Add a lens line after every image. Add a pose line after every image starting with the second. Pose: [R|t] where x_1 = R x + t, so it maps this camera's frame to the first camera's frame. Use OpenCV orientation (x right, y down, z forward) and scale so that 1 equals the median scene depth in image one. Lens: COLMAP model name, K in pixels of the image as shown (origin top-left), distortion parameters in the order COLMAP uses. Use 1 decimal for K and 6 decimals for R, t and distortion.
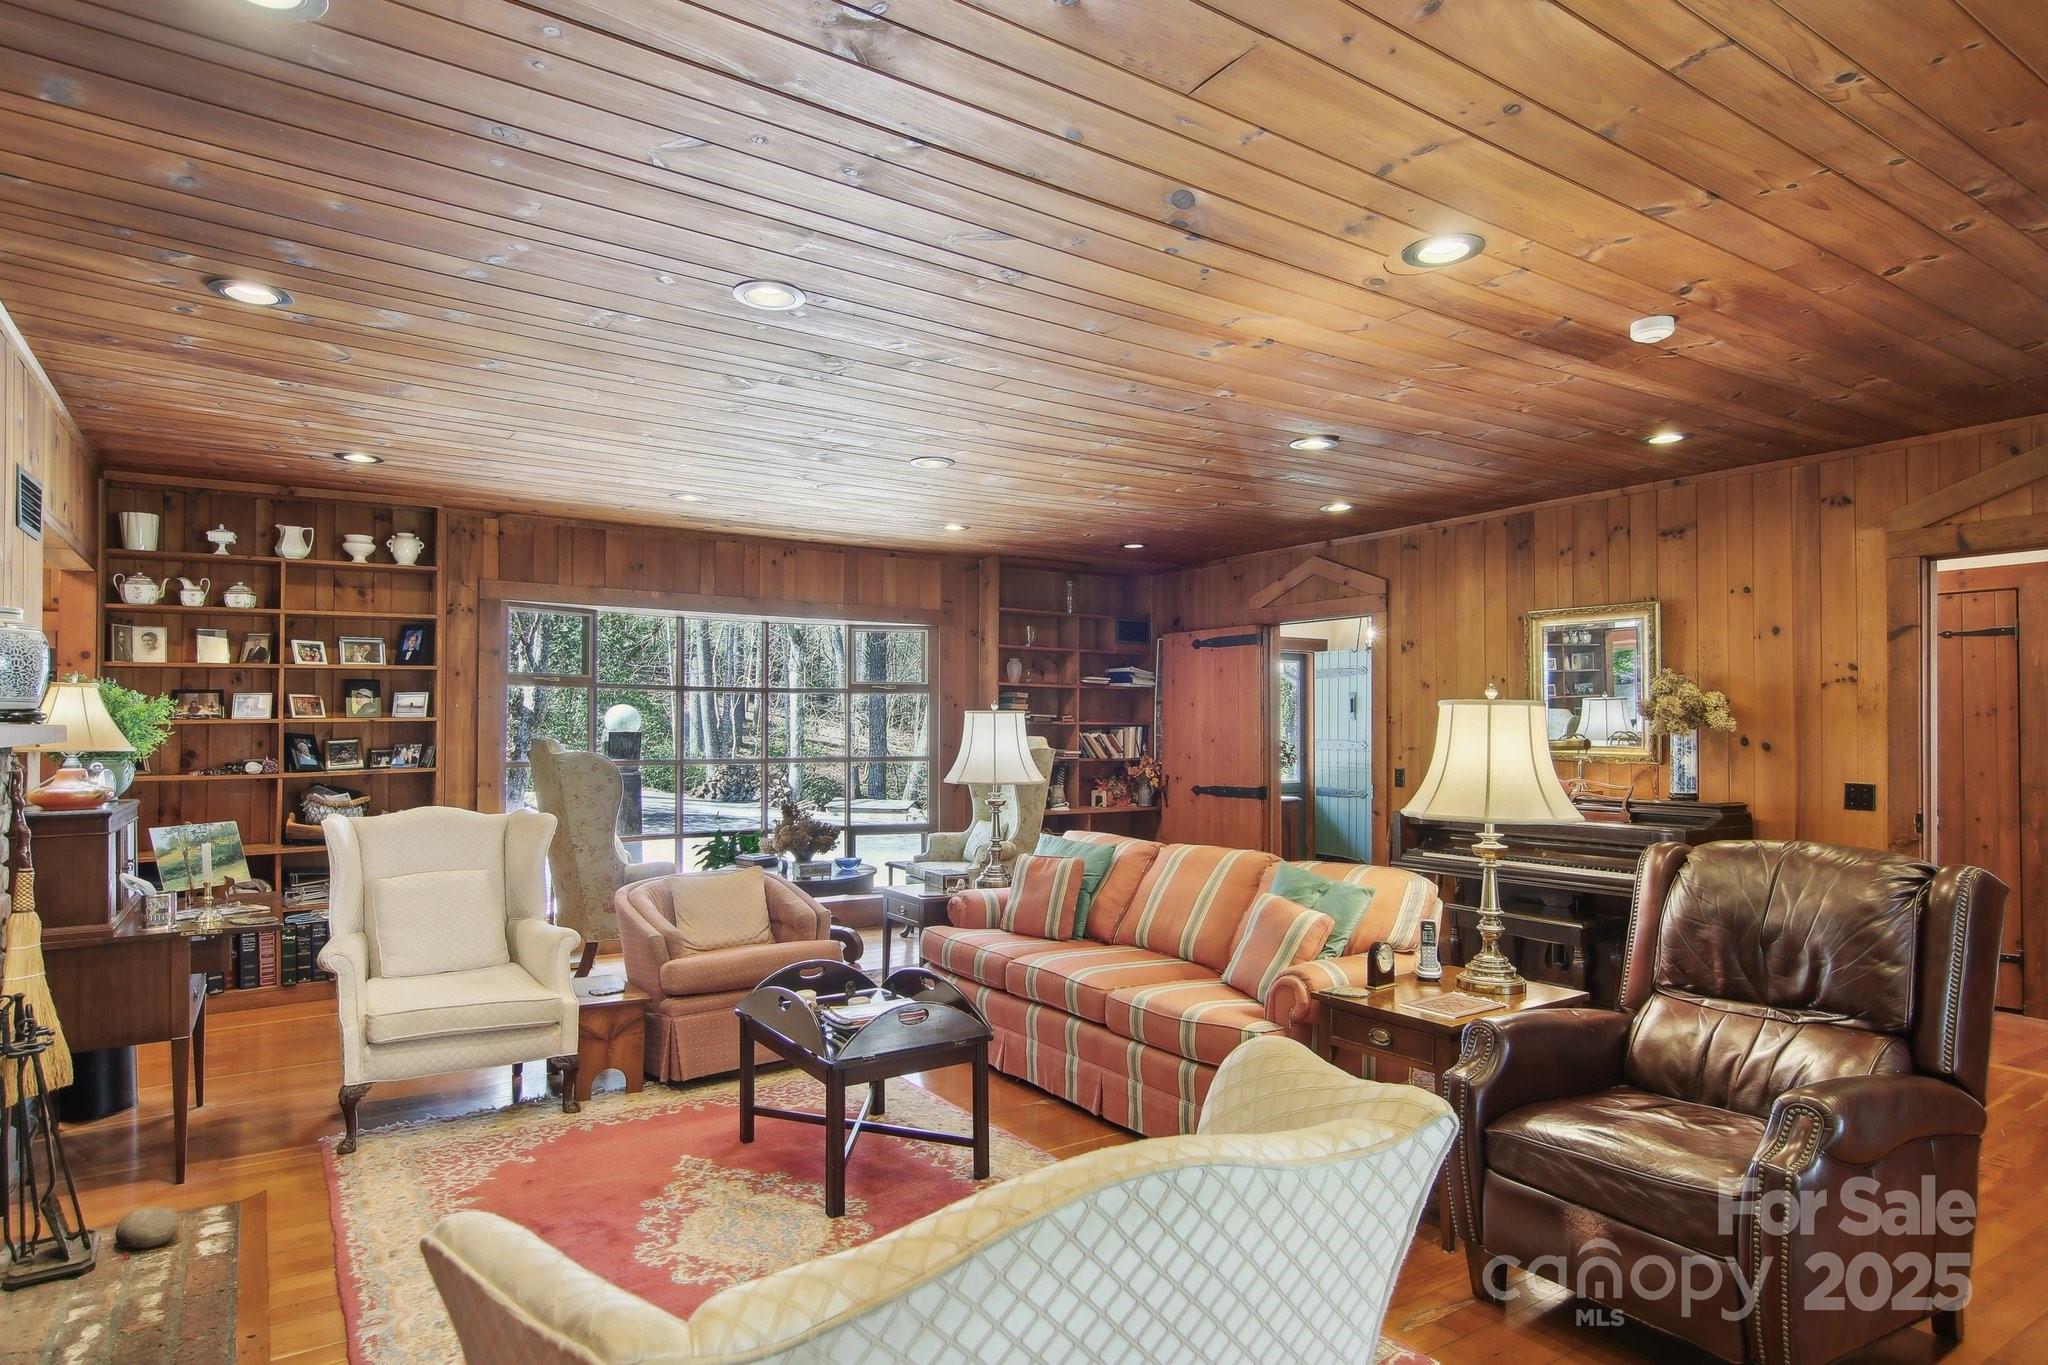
lens RADIAL K [[1151.0, 0, 977.1], [0, 1151.0, 710.1], [0, 0, 1]] dist [0.002244, 0.006235]
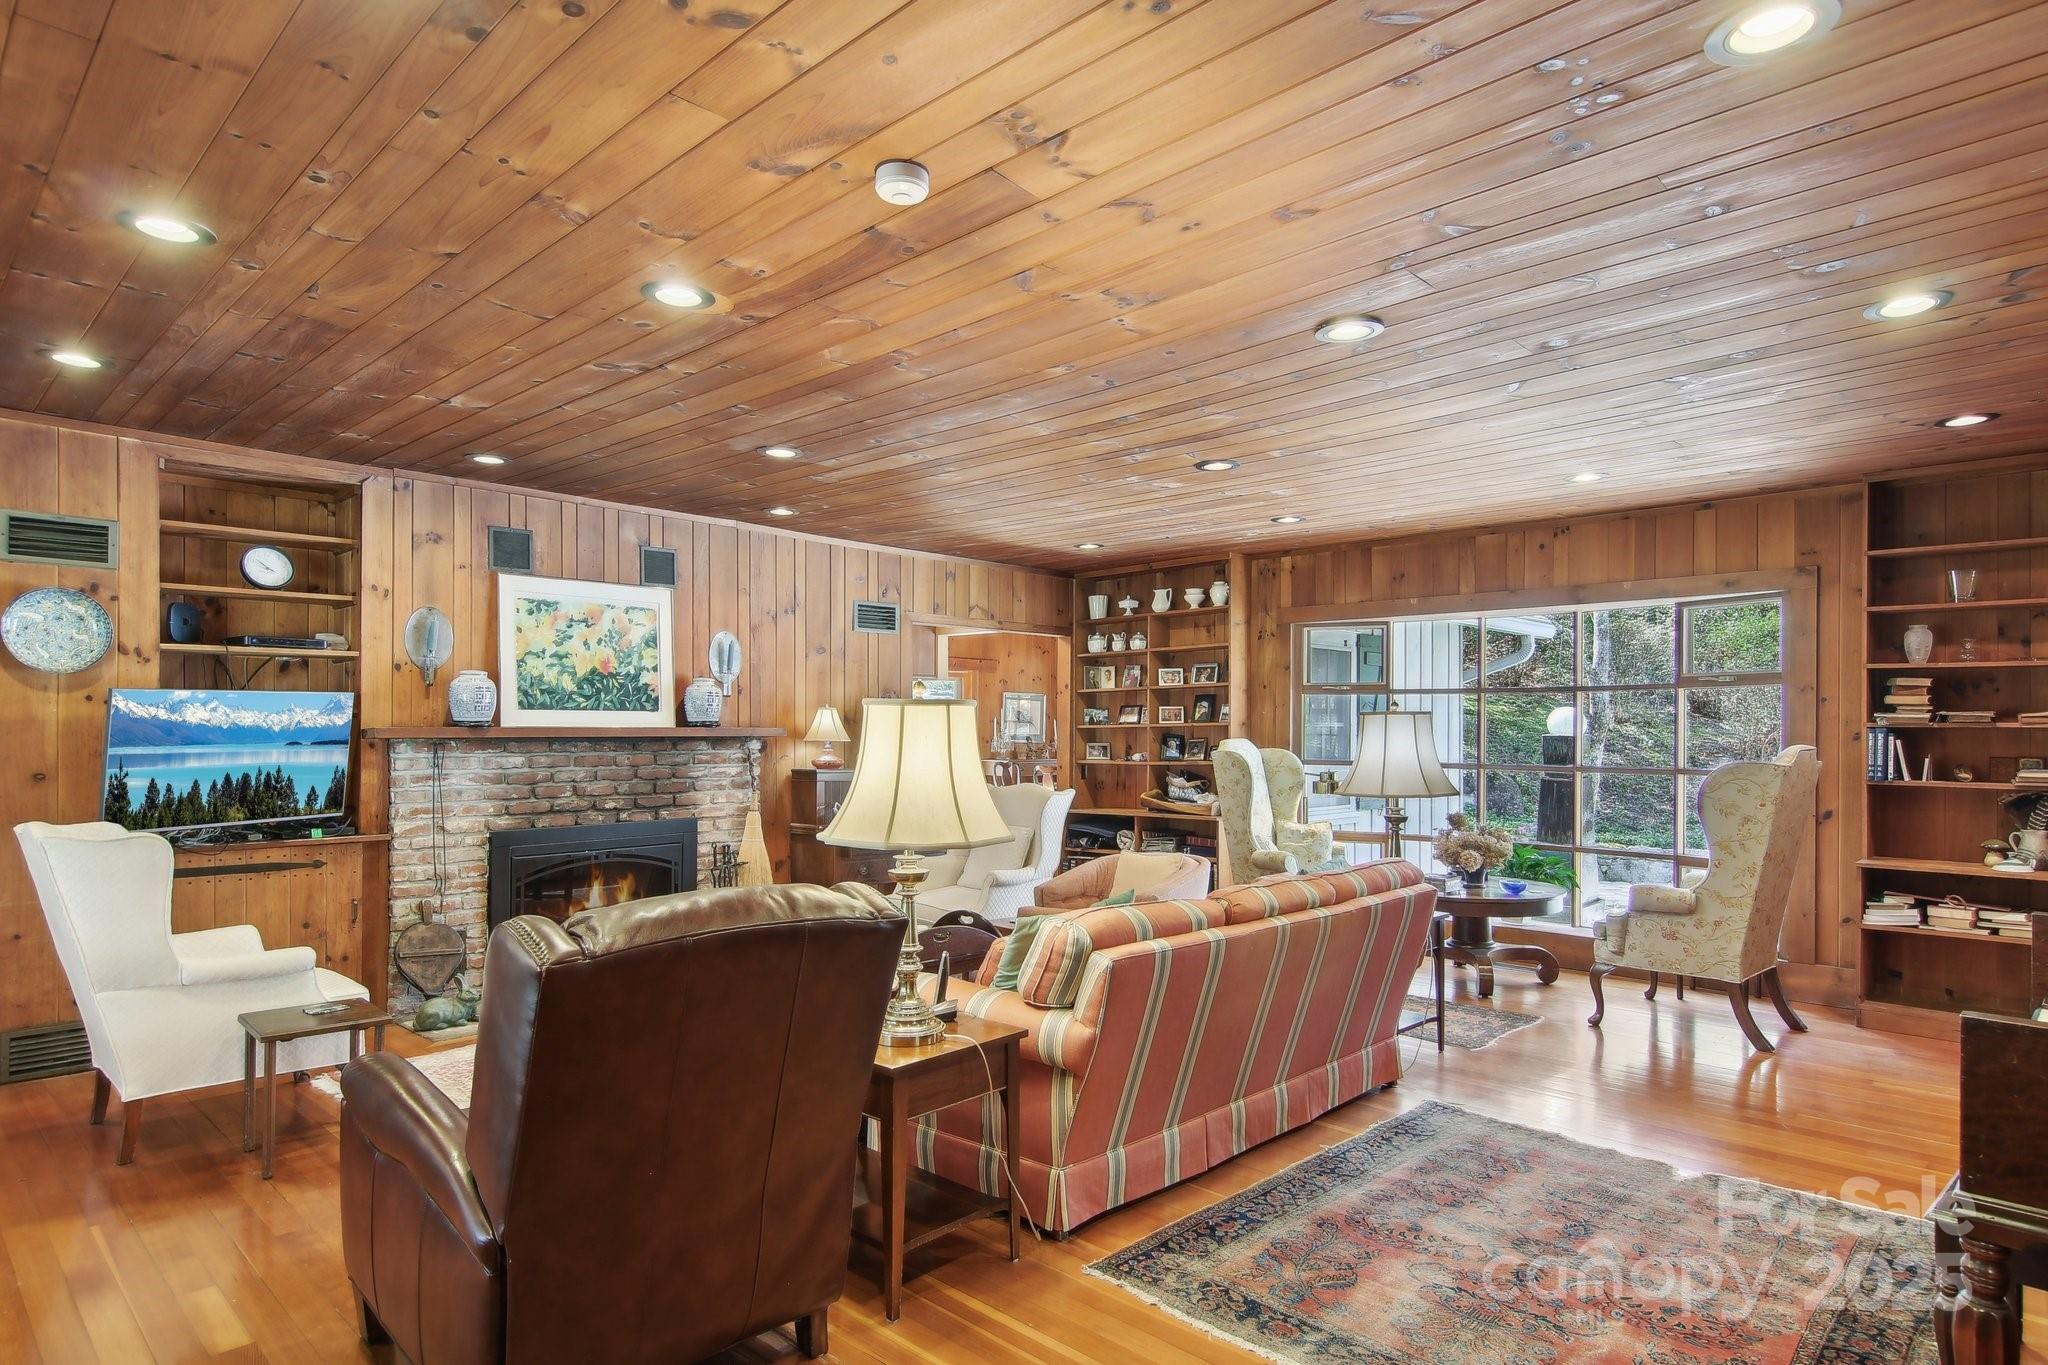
lens RADIAL K [[1151.0, 0, 1068.1], [0, 1151.0, 733.3], [0, 0, 1]] dist [0.002244, 0.006235]
pose [[0.247612, 0.004793, -0.968847, 0.752722], [0.012425, 0.999890, 0.008122, 0.006159], [0.968779, -0.014049, 0.247526, 0.524455]]
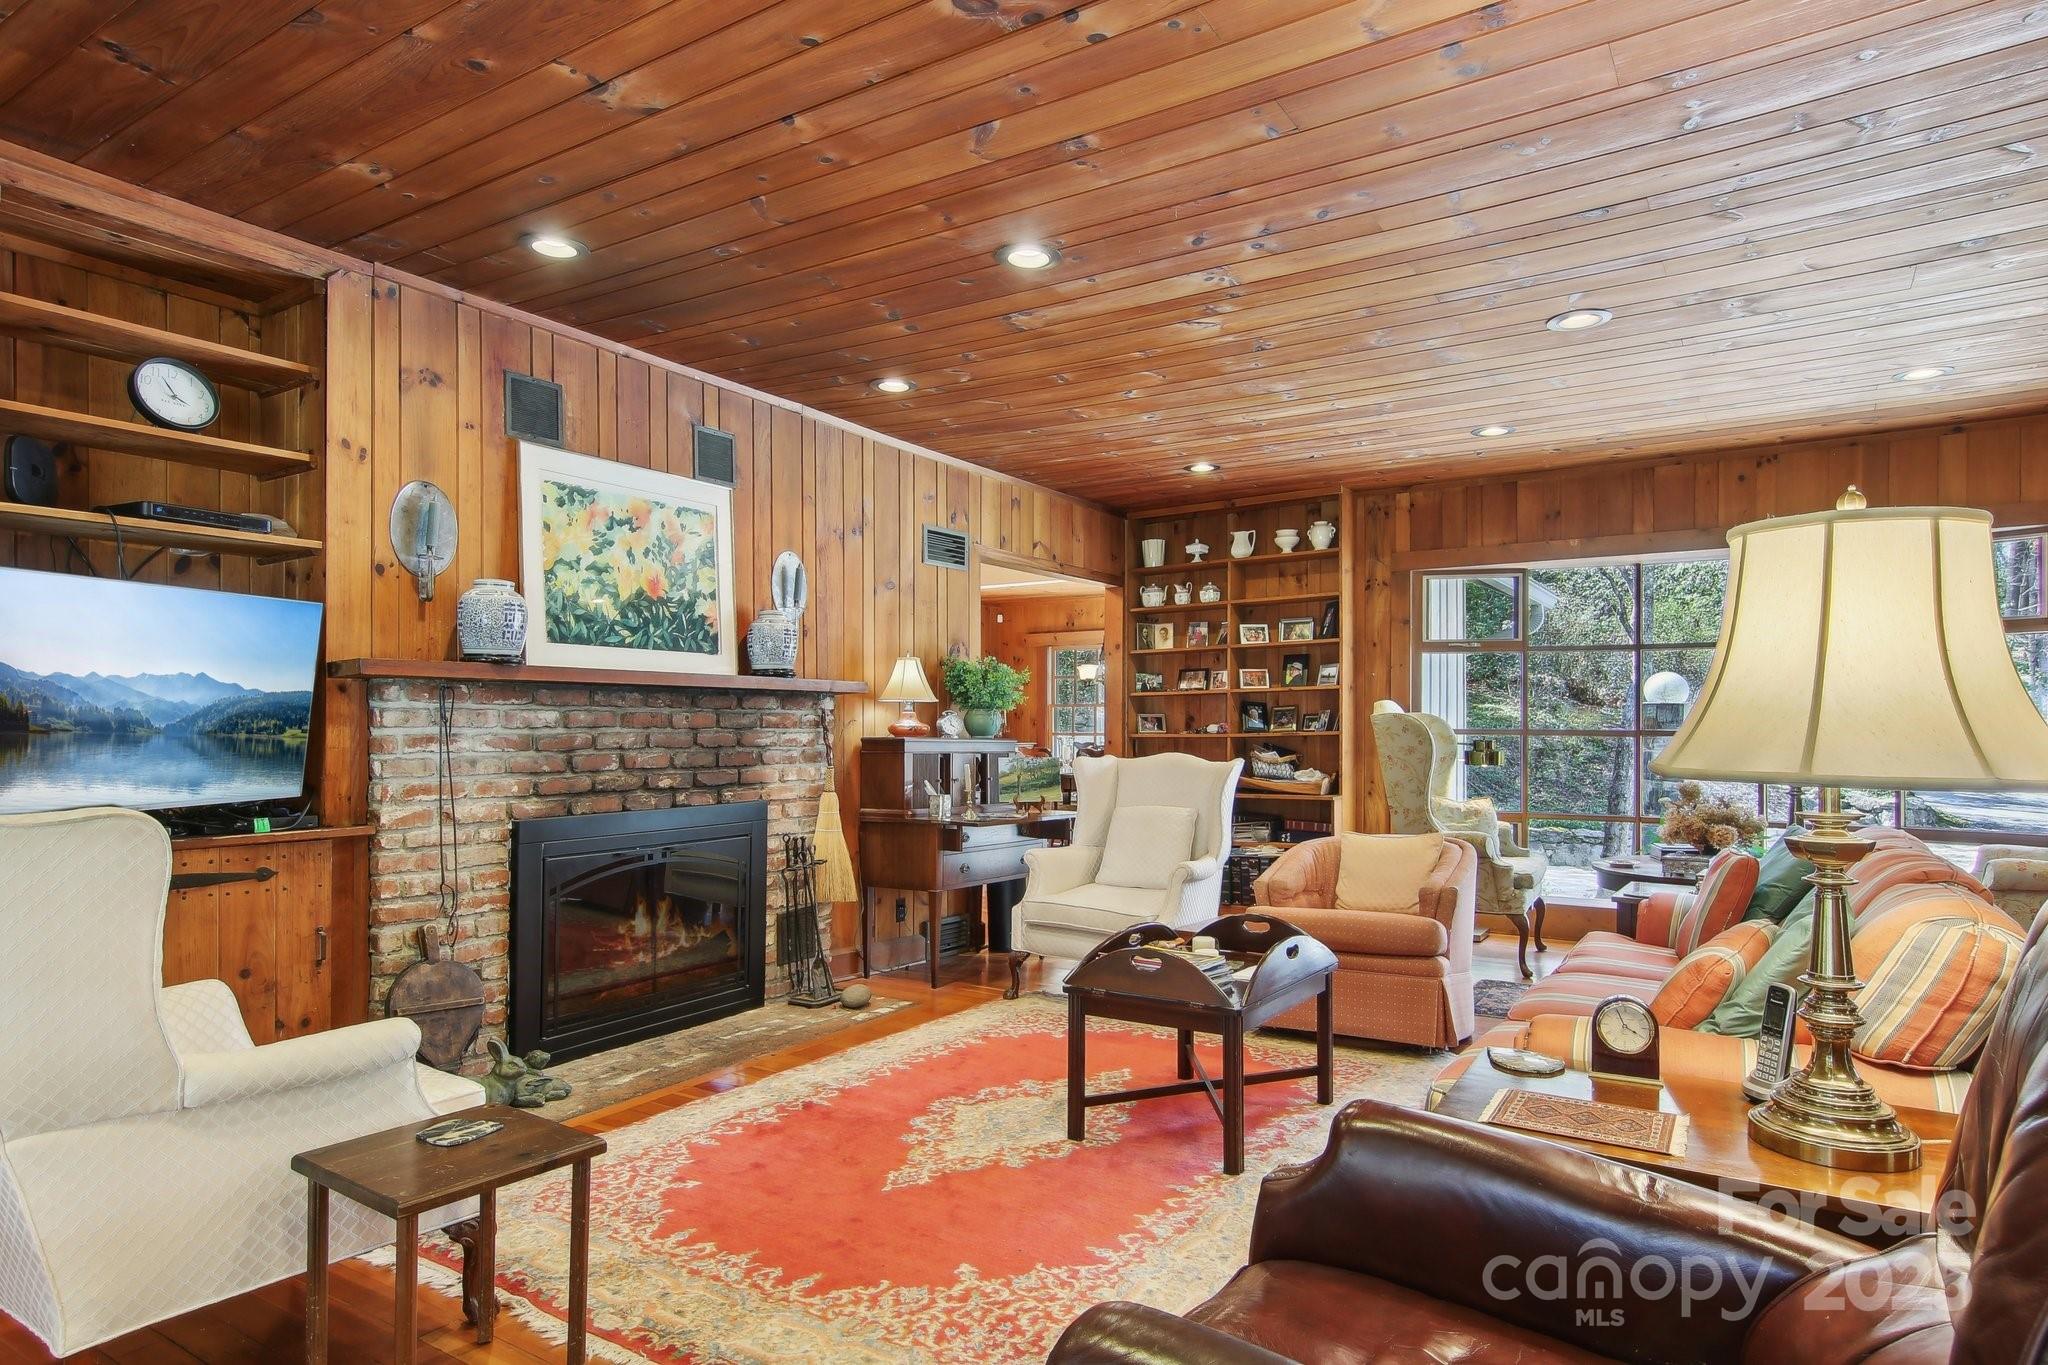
lens RADIAL K [[1151.0, 0, 1062.4], [0, 1151.0, 730.2], [0, 0, 1]] dist [0.002244, 0.006235]
pose [[0.421779, 0.001301, -0.906698, 0.427203], [0.015127, 0.999850, 0.008471, 0.037469], [0.906572, -0.017288, 0.421696, 0.305604]]
